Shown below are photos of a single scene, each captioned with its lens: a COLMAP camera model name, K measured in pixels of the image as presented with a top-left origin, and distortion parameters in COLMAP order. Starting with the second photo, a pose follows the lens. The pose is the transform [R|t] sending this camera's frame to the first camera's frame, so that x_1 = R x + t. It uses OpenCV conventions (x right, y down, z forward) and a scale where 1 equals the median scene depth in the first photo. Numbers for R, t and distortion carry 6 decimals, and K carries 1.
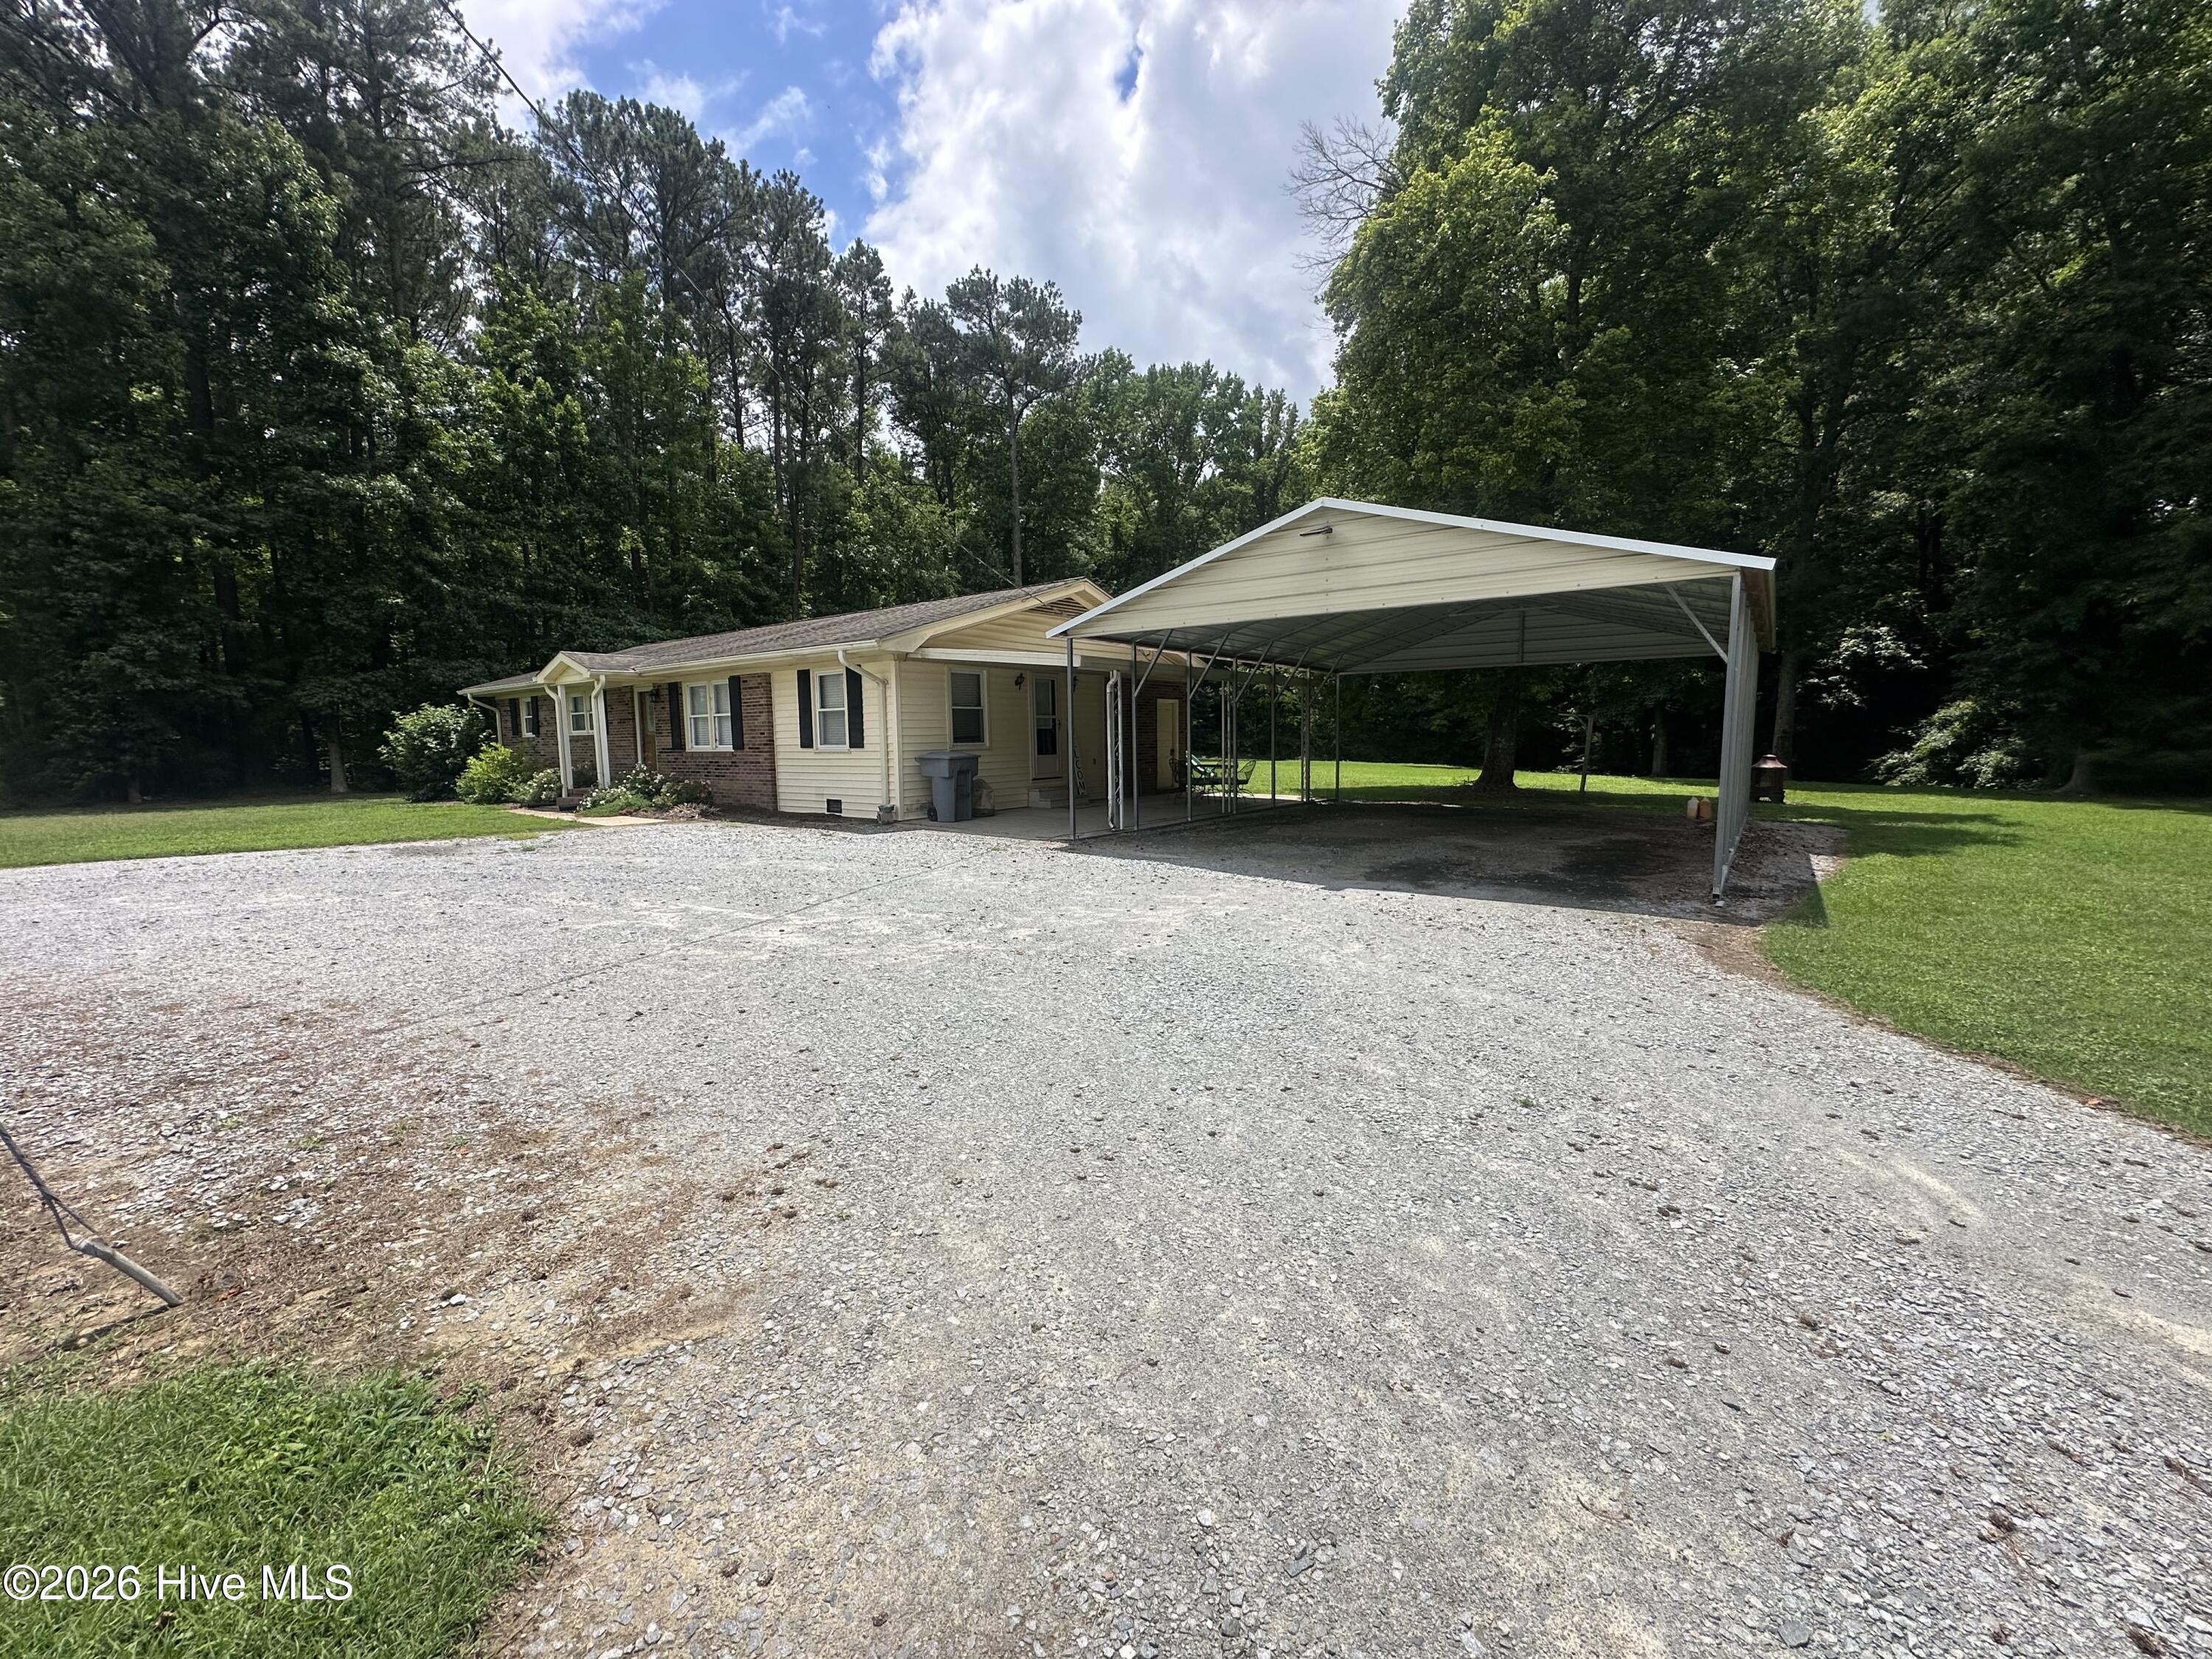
lens RADIAL K [[895.2, 0, 1085.4], [0, 895.2, 810.1], [0, 0, 1]] dist [-0.001015, 0.000079]
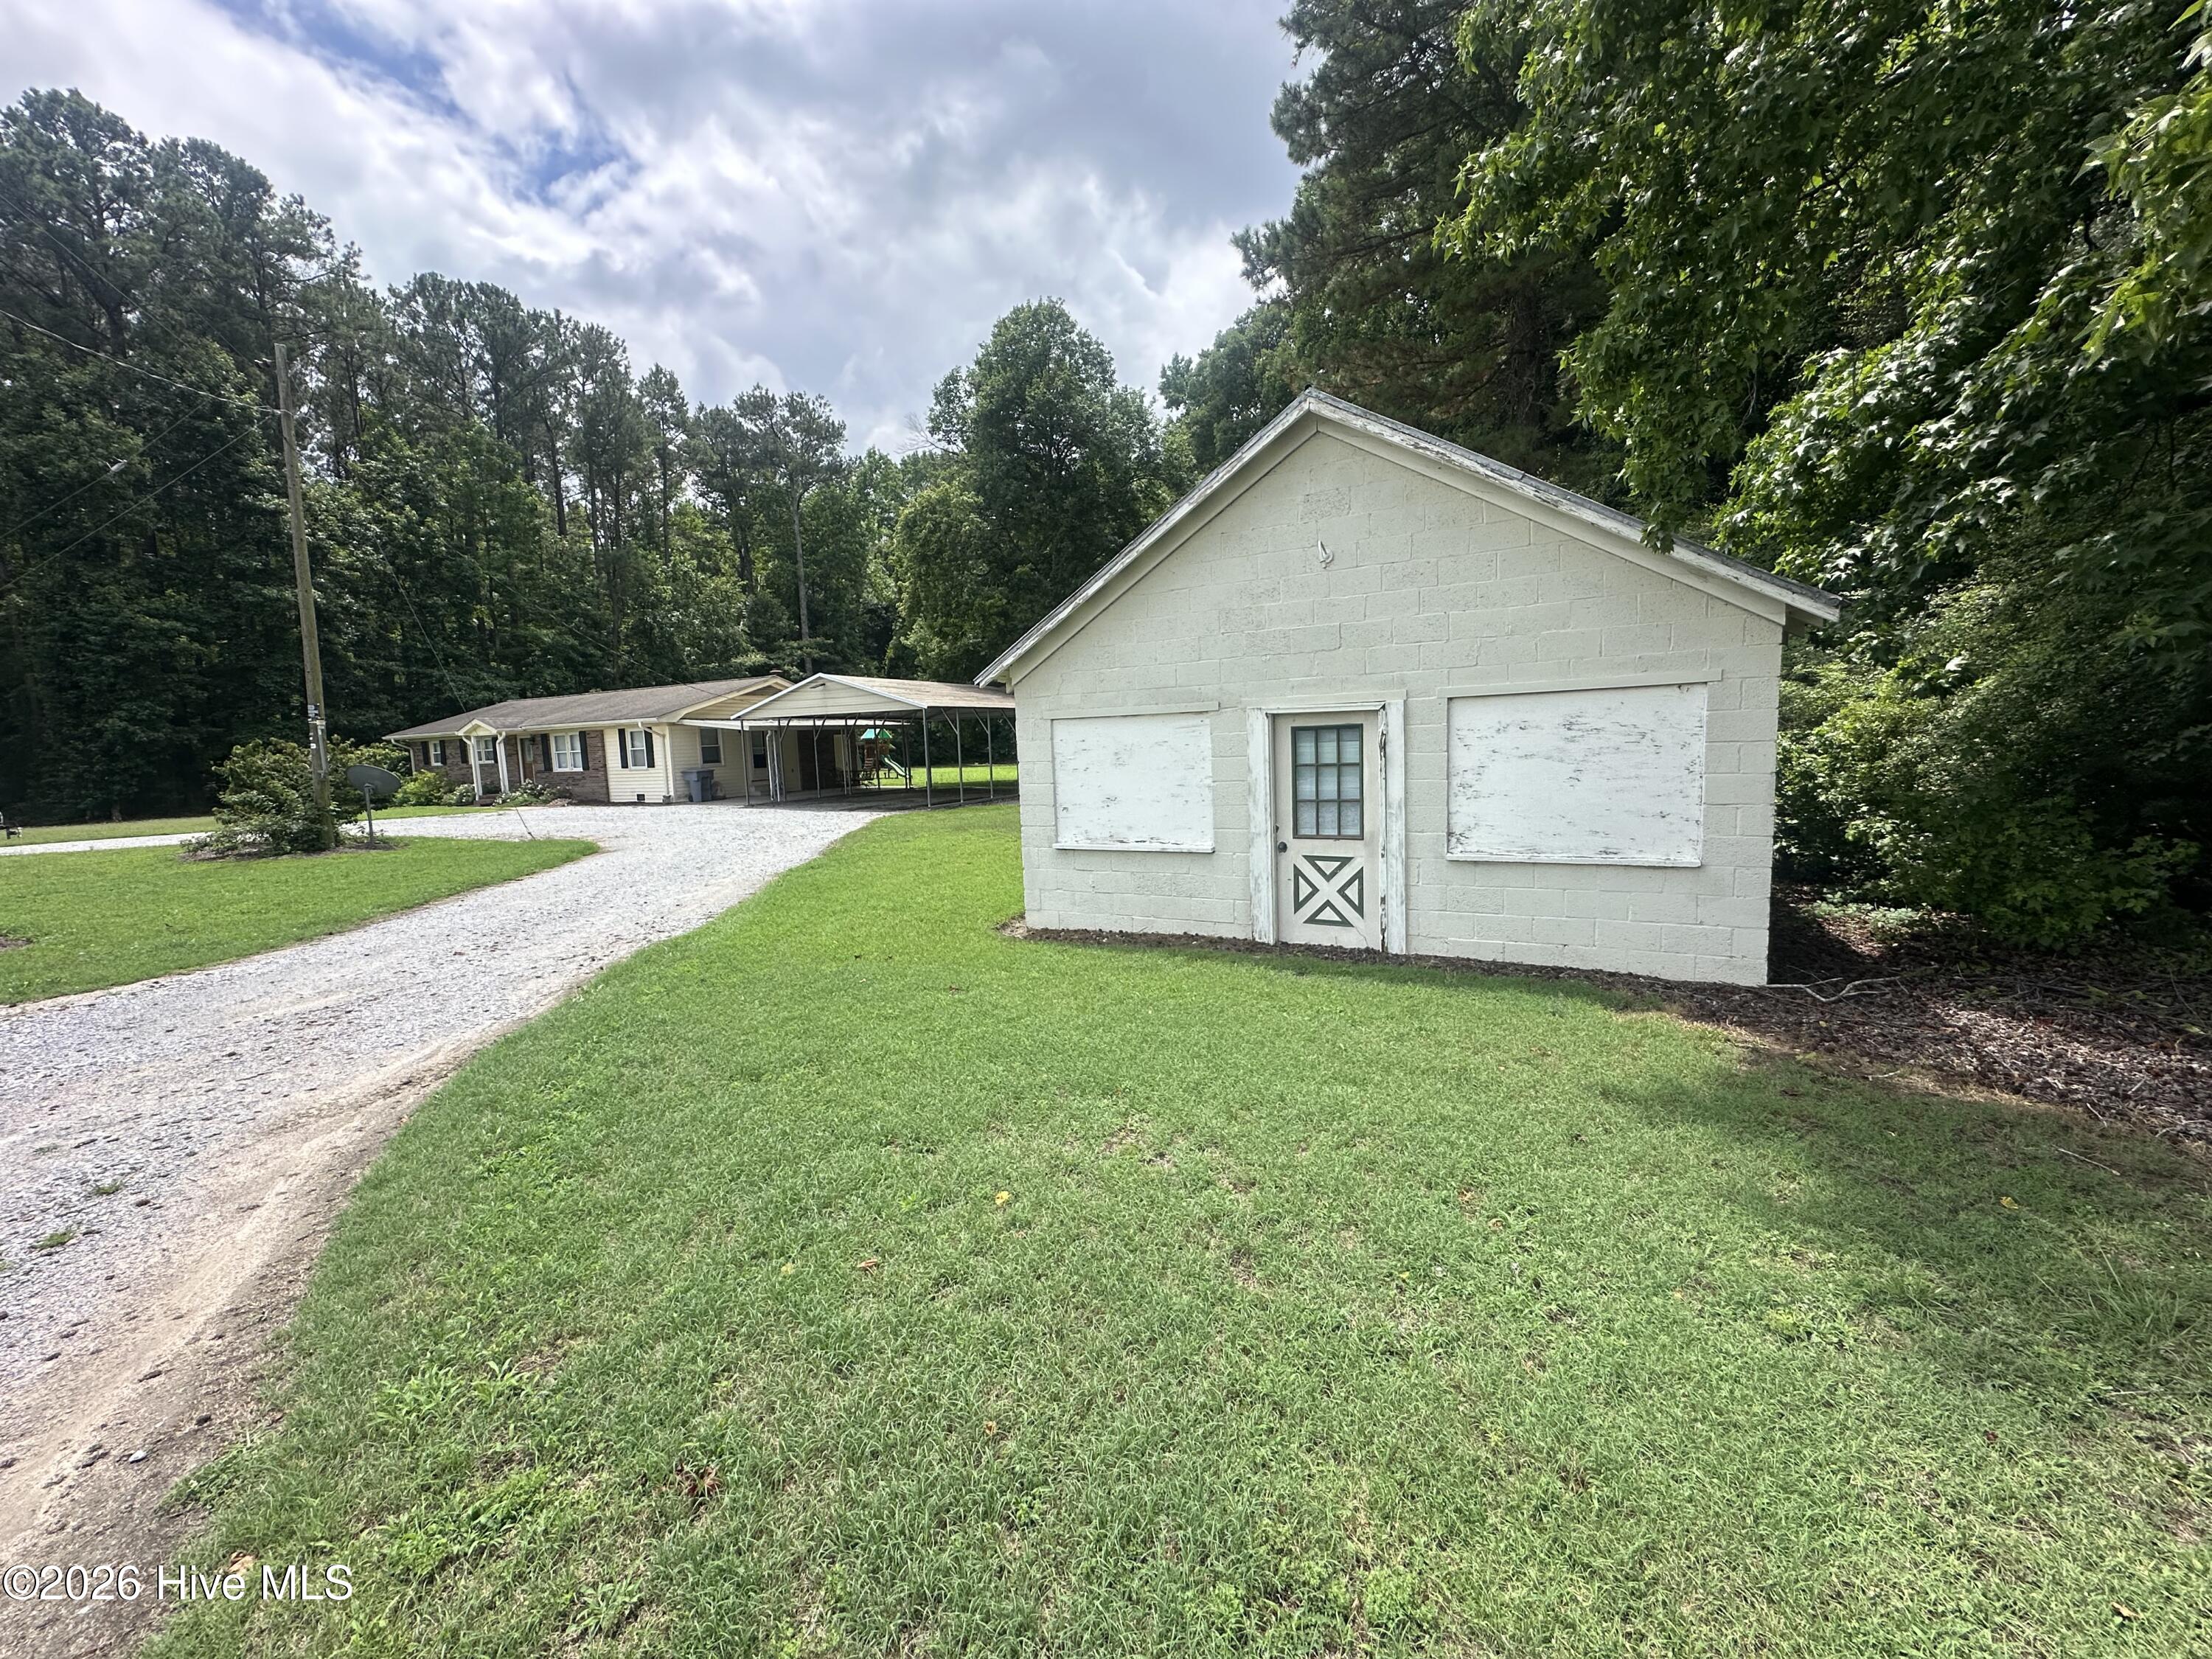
lens RADIAL K [[857.5, 0, 1120.4], [0, 857.5, 837.9], [0, 0, 1]] dist [-0.025396, -0.000050]
pose [[0.976569, -0.043474, 0.210767, 0.231281], [0.037614, 0.998788, 0.031736, 0.042784], [-0.211891, -0.023064, 0.977021, -0.697854]]
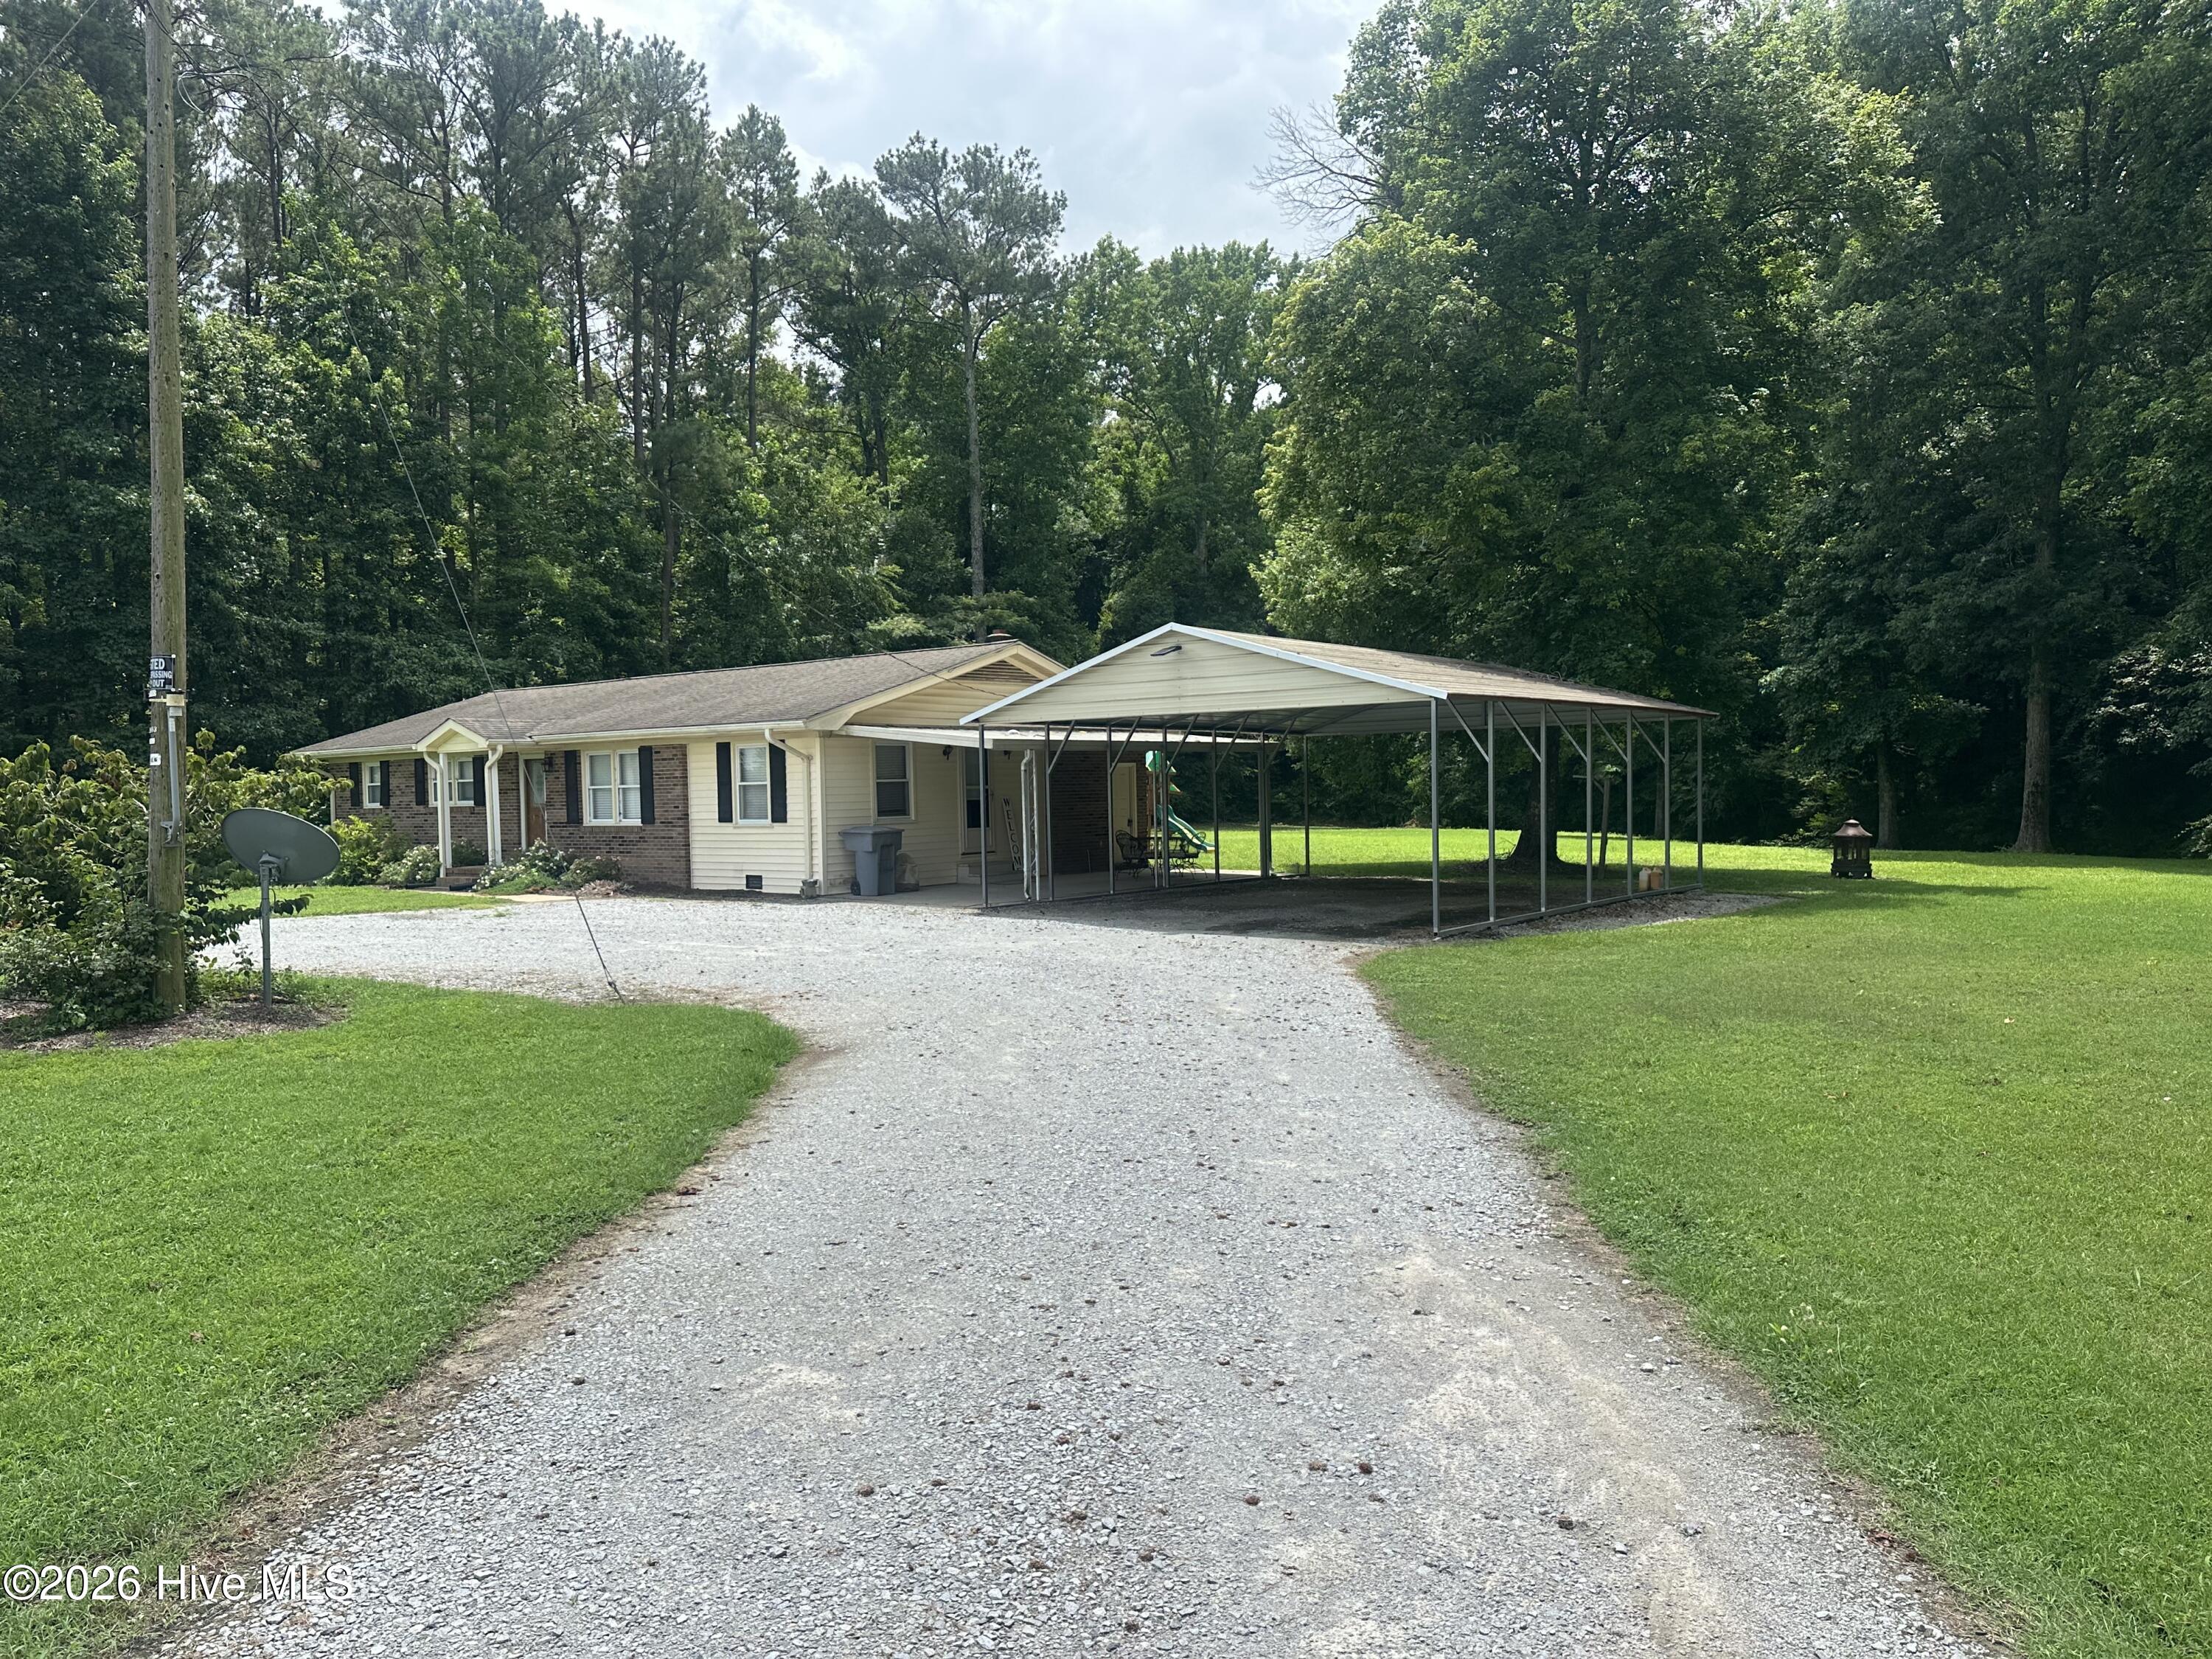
lens RADIAL K [[1526.9, 0, 1102.6], [0, 1526.9, 836.5], [0, 0, 1]] dist [0.037656, -0.068847]
pose [[0.999957, -0.005967, -0.007167, 0.070507], [0.005606, 0.998762, -0.049430, 0.019582], [0.007453, 0.049388, 0.998752, -0.424099]]
